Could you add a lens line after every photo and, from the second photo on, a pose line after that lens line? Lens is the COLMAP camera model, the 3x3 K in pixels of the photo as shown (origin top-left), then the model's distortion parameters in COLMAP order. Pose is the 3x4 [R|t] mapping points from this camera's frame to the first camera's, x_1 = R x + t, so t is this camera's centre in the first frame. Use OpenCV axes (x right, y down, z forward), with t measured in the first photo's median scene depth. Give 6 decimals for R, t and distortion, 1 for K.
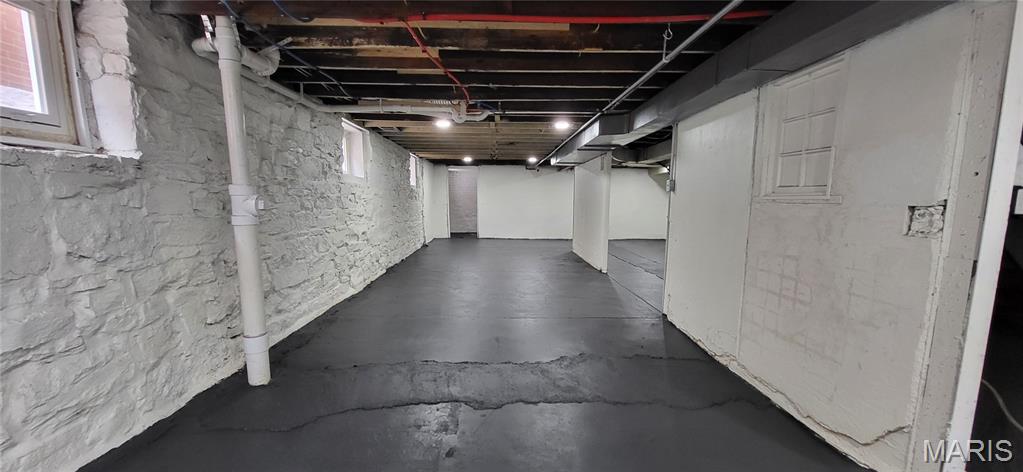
lens RADIAL K [[397.9, 0, 512.3], [0, 397.9, 241.3], [0, 0, 1]] dist [-0.000132, -0.000087]
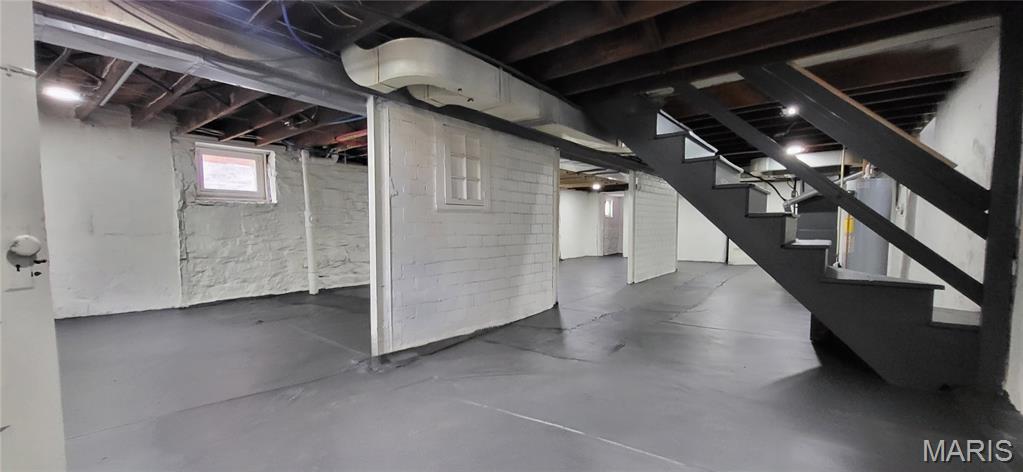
lens RADIAL K [[397.9, 0, 514.7], [0, 397.9, 241.8], [0, 0, 1]] dist [-0.000132, -0.000087]
pose [[0.771691, 0.029656, -0.635306, 2.402590], [-0.069779, 0.996830, -0.038228, 0.069506], [0.632158, 0.073831, 0.771314, -0.128632]]
